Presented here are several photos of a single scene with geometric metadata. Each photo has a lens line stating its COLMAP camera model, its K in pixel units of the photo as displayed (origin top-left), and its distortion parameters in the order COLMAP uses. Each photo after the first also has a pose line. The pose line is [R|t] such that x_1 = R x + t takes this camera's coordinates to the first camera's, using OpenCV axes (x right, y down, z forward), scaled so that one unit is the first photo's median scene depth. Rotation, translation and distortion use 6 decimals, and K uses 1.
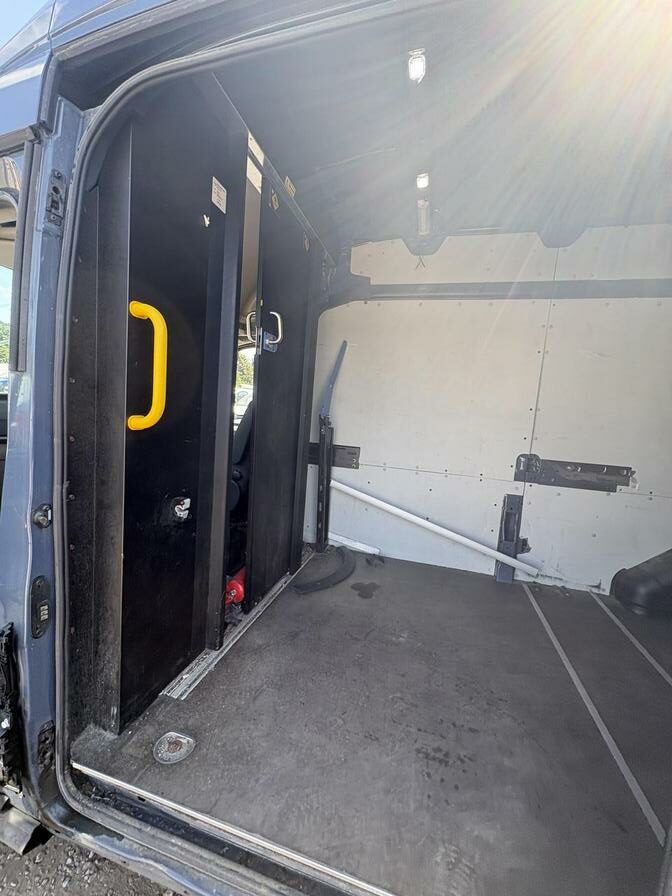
lens RADIAL K [[355.4, 0, 335.4], [0, 355.4, 447.3], [0, 0, 1]] dist [-0.001887, -0.000701]
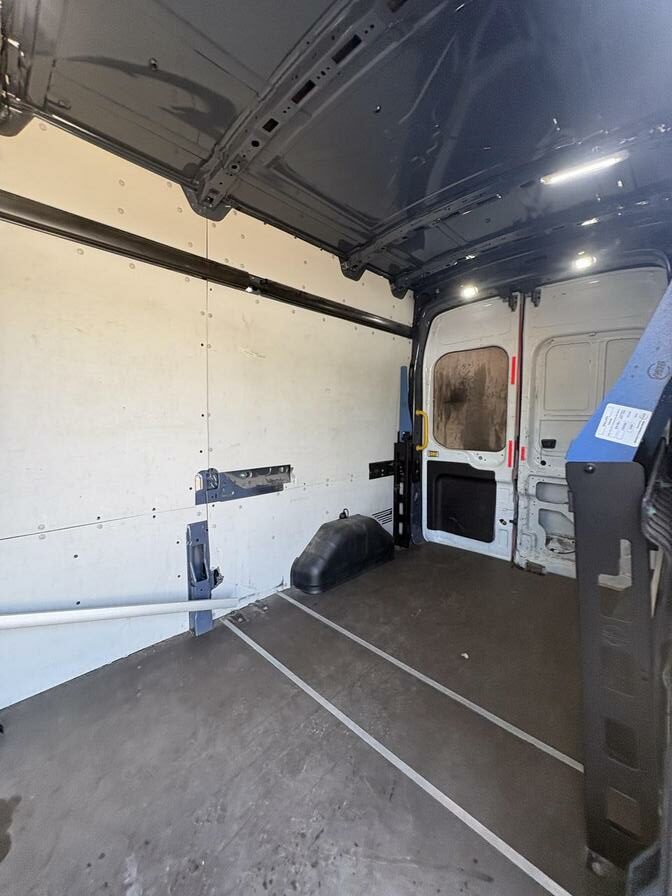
lens RADIAL K [[355.4, 0, 336.1], [0, 355.4, 450.2], [0, 0, 1]] dist [-0.001887, -0.000701]
pose [[0.494870, -0.140269, 0.857571, -0.005825], [0.126526, 0.988000, 0.088589, -0.058935], [-0.859706, 0.064665, 0.506679, 0.320513]]
